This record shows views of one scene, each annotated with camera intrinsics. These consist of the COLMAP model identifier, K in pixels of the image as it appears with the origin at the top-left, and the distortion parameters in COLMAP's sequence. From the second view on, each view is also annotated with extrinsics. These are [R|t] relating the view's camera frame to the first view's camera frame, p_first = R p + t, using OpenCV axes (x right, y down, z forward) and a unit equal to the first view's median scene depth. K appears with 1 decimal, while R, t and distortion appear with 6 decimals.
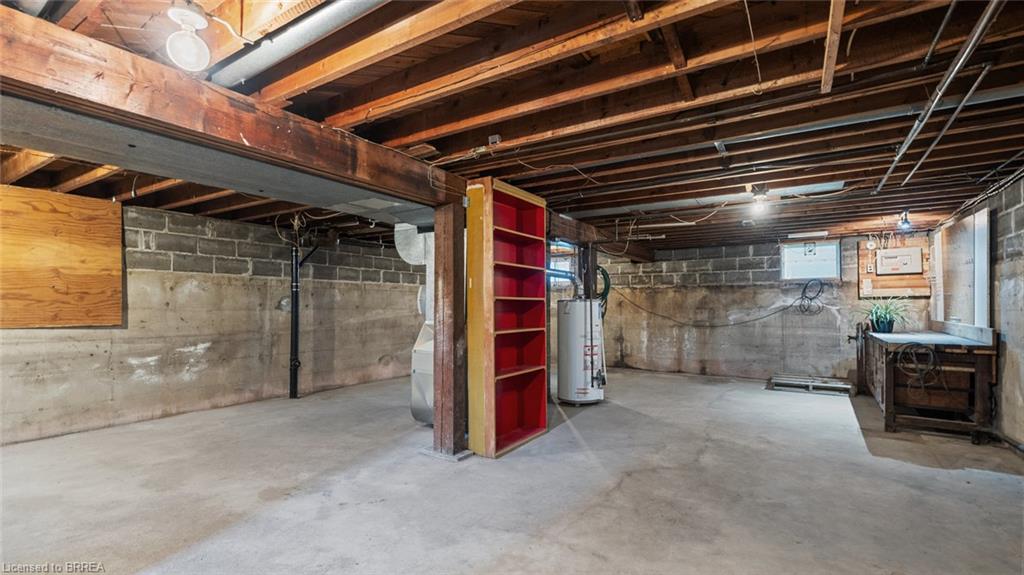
lens RADIAL K [[458.9, 0, 511.9], [0, 458.9, 297.9], [0, 0, 1]] dist [-0.001435, -0.000693]
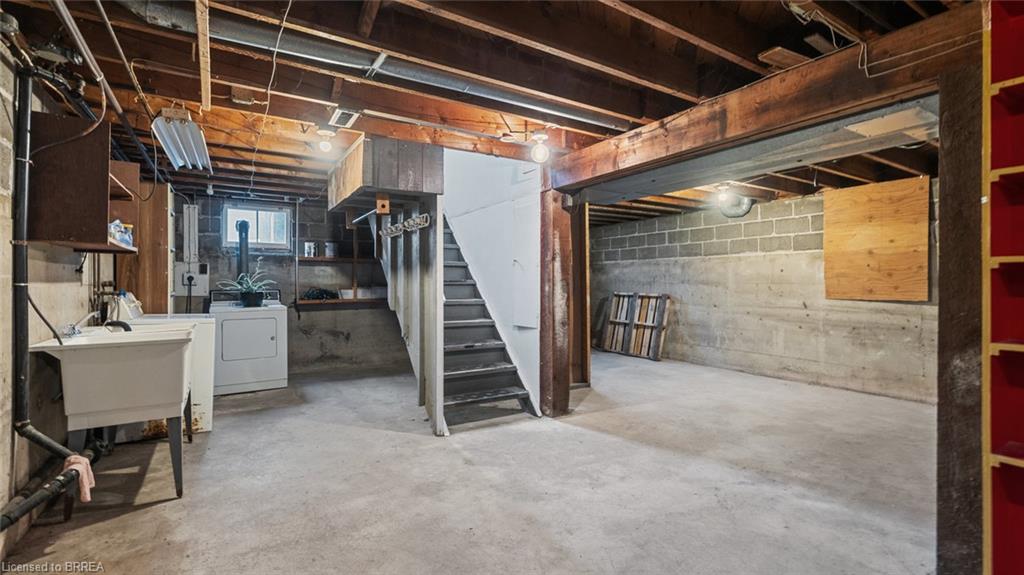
lens RADIAL K [[458.9, 0, 513.6], [0, 458.9, 283.9], [0, 0, 1]] dist [-0.001435, -0.000693]
pose [[-0.441117, 0.001915, -0.897448, 0.461092], [0.017679, 0.999822, -0.006557, 0.014371], [0.897276, -0.018759, -0.441072, 0.718141]]
